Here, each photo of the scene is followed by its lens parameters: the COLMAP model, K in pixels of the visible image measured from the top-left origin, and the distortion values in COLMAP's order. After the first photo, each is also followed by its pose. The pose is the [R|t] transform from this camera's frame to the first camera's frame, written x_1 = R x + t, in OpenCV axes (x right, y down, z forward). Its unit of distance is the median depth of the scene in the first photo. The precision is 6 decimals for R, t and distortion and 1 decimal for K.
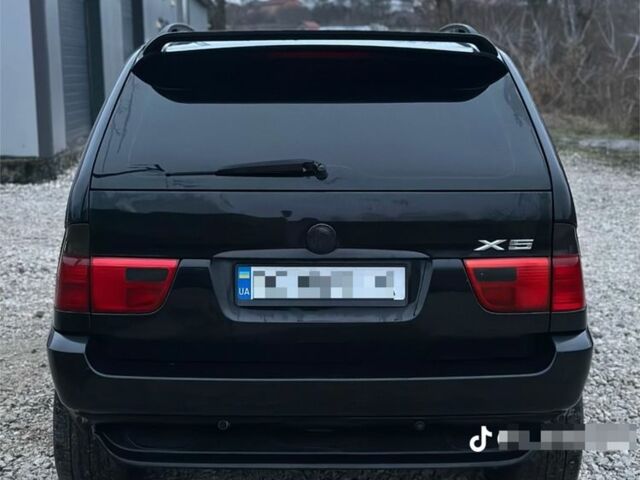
lens RADIAL K [[1184.2, 0, 320.0], [0, 1184.2, 240.0], [0, 0, 1]] dist [0.176319, 0.145707]
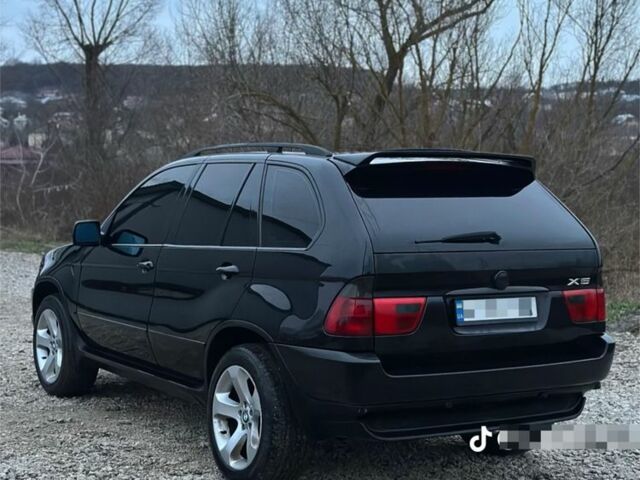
lens RADIAL K [[1184.2, 0, 320.0], [0, 1184.2, 240.0], [0, 0, 1]] dist [0.176319, 0.145707]
pose [[0.848133, -0.014712, 0.529580, -1.041420], [0.064663, 0.995015, -0.075917, 0.049969], [-0.525823, 0.098631, 0.844856, -0.230850]]
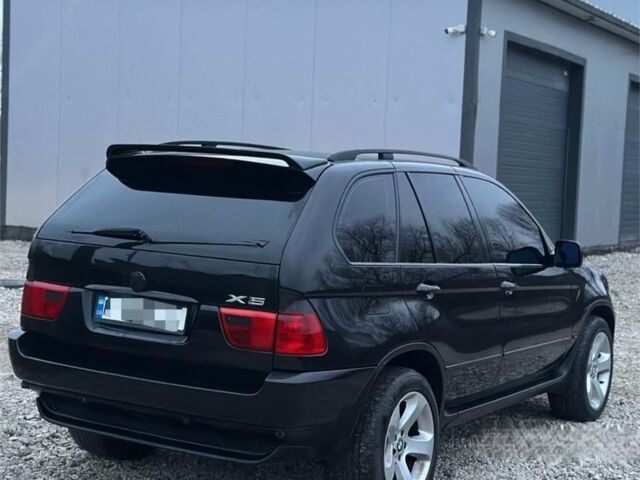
lens RADIAL K [[1184.2, 0, 320.0], [0, 1184.2, 240.0], [0, 0, 1]] dist [0.176319, 0.145707]
pose [[0.844437, 0.079066, -0.529787, 0.969027], [-0.133293, 0.988952, -0.064866, 0.013200], [0.518805, 0.125392, 0.845646, -0.150093]]
